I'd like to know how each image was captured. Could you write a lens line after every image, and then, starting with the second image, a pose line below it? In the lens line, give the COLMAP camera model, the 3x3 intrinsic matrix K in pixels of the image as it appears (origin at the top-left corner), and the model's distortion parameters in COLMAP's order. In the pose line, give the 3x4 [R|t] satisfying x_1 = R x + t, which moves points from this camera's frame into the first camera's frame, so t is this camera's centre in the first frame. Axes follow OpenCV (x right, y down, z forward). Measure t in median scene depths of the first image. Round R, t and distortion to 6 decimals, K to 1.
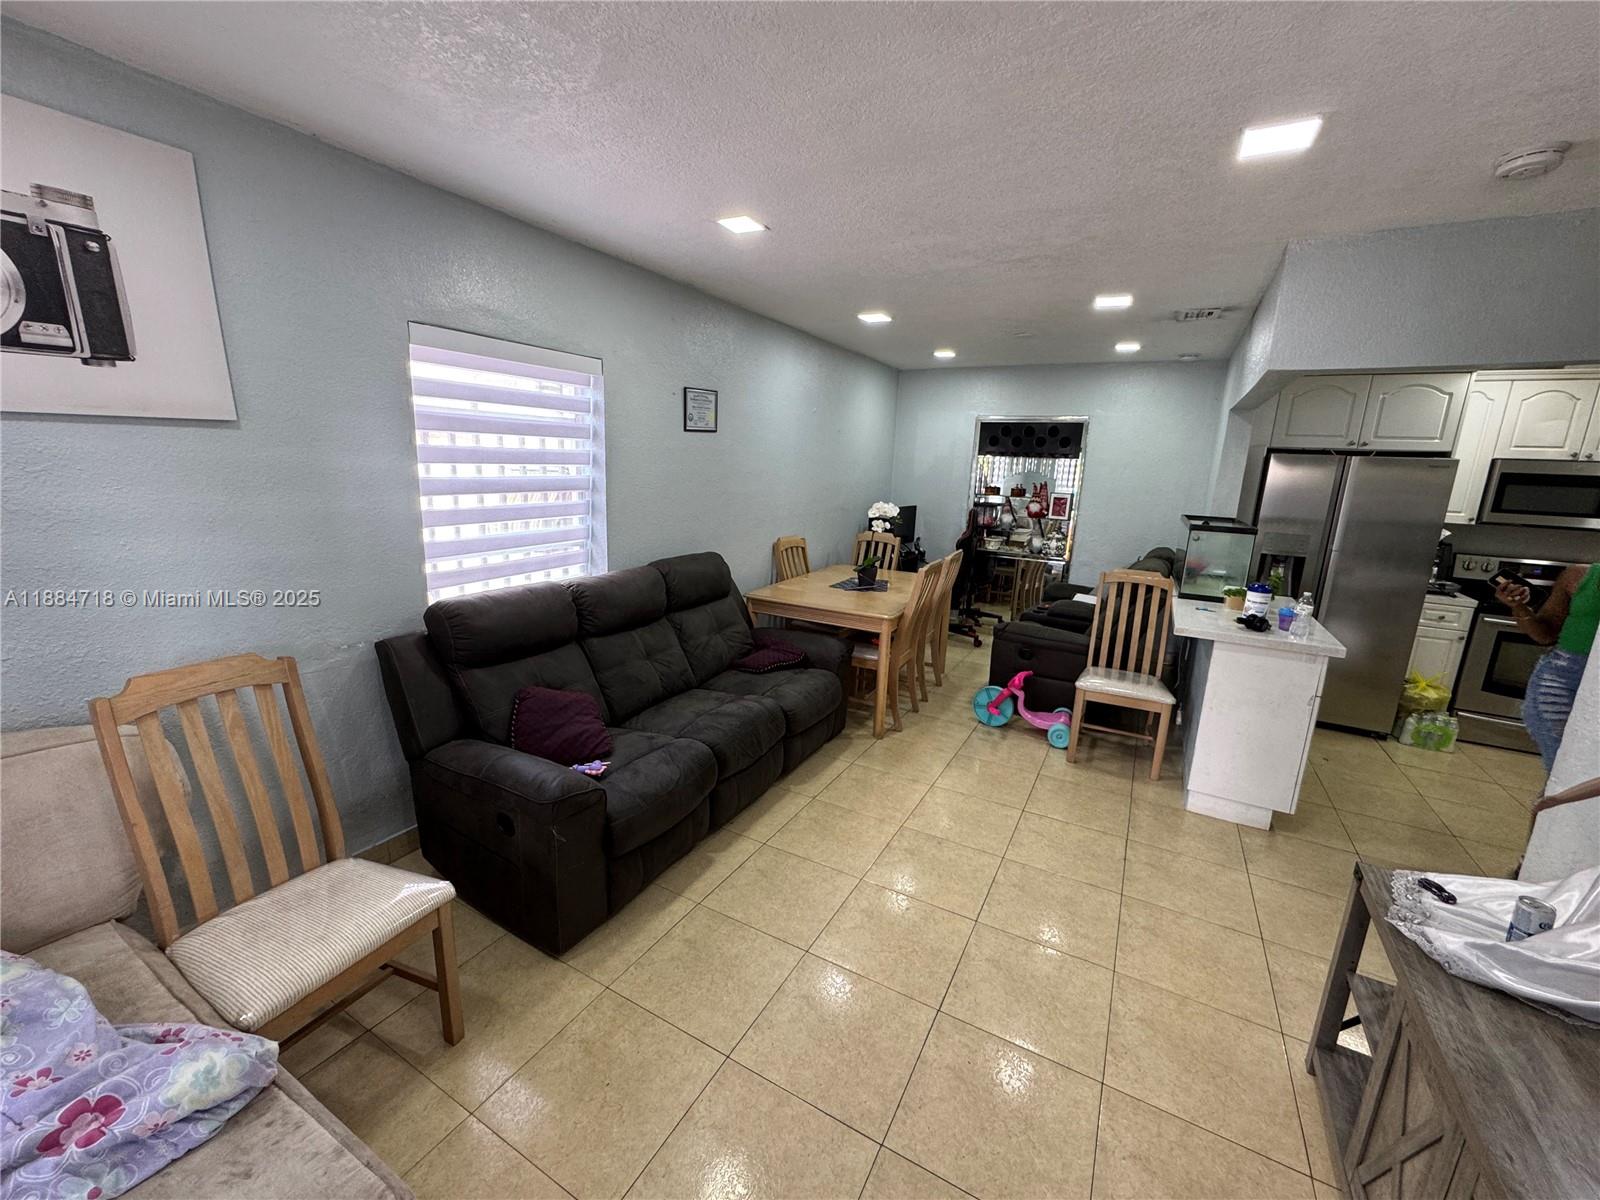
lens RADIAL K [[634.4, 0, 800.0], [0, 634.4, 600.0], [0, 0, 1]] dist [0.000259, 0.000239]
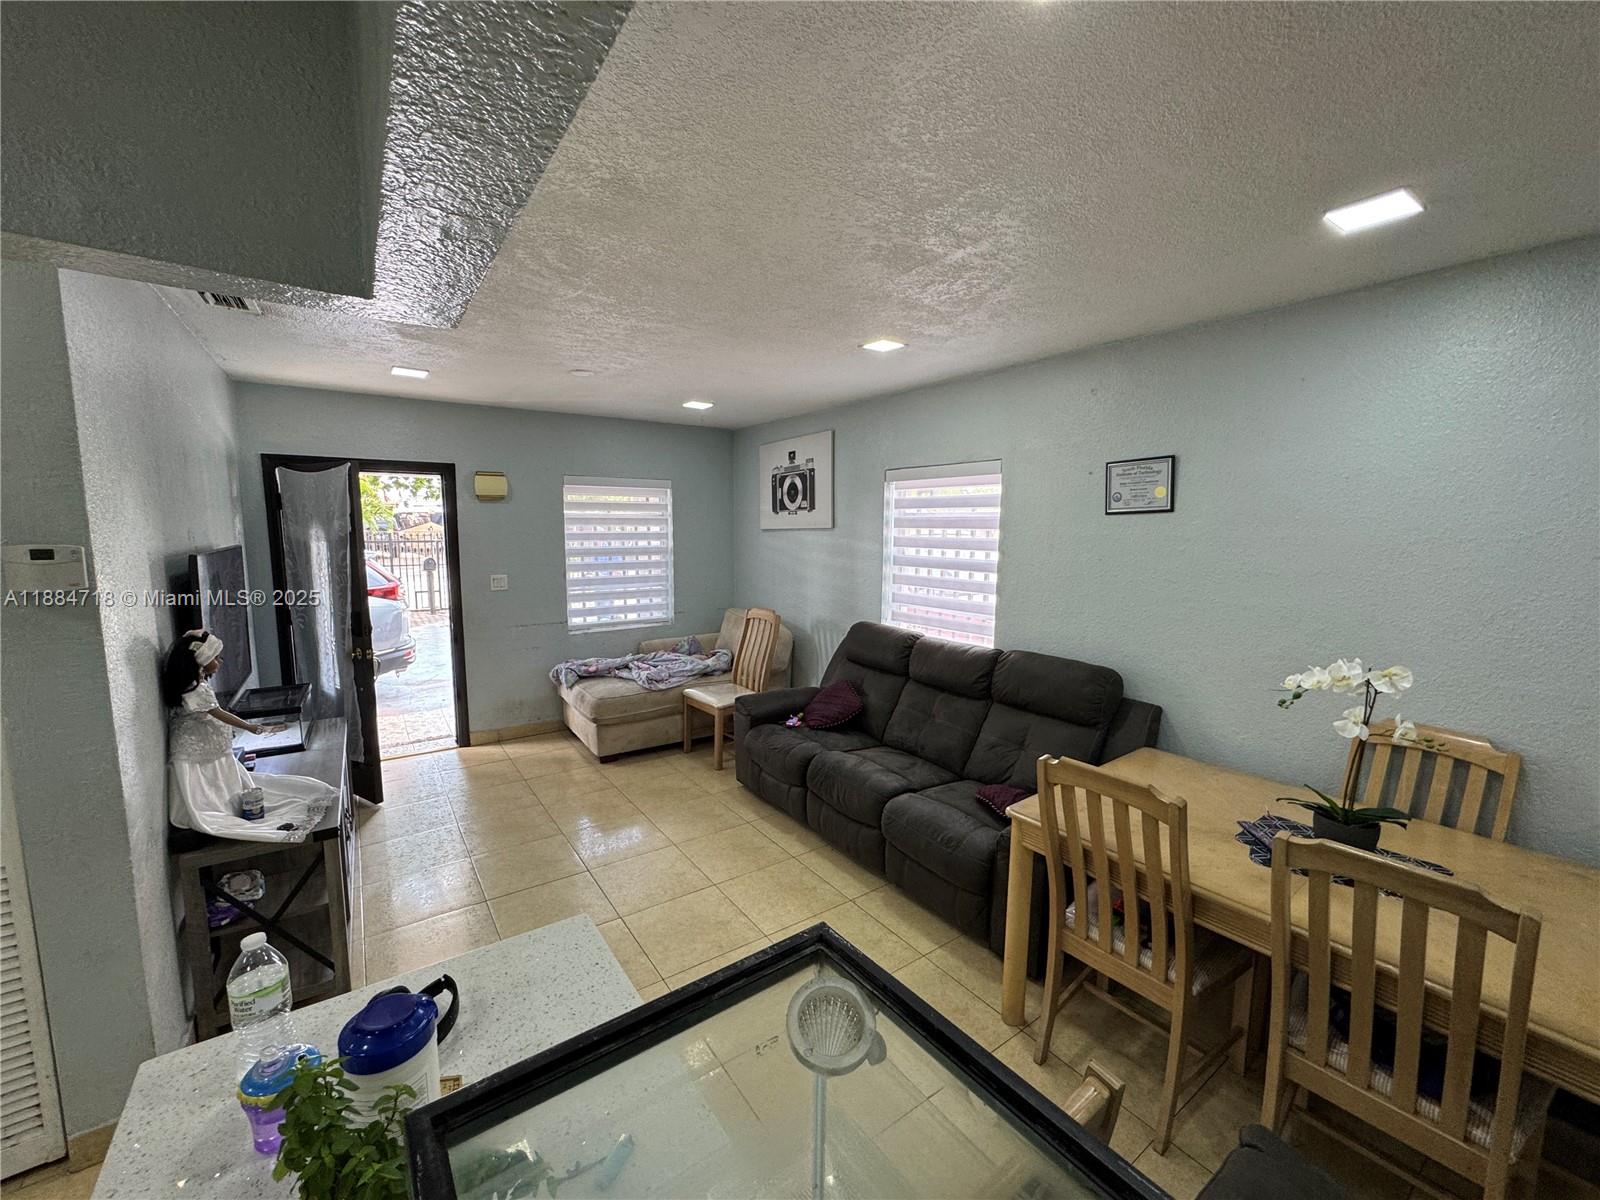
lens RADIAL K [[634.4, 0, 800.0], [0, 634.4, 600.0], [0, 0, 1]] dist [0.000259, 0.000239]
pose [[-0.423106, 0.073405, -0.903102, 0.930281], [-0.214478, 0.960273, 0.178536, -0.281839], [0.880330, 0.269235, -0.390554, 1.272339]]
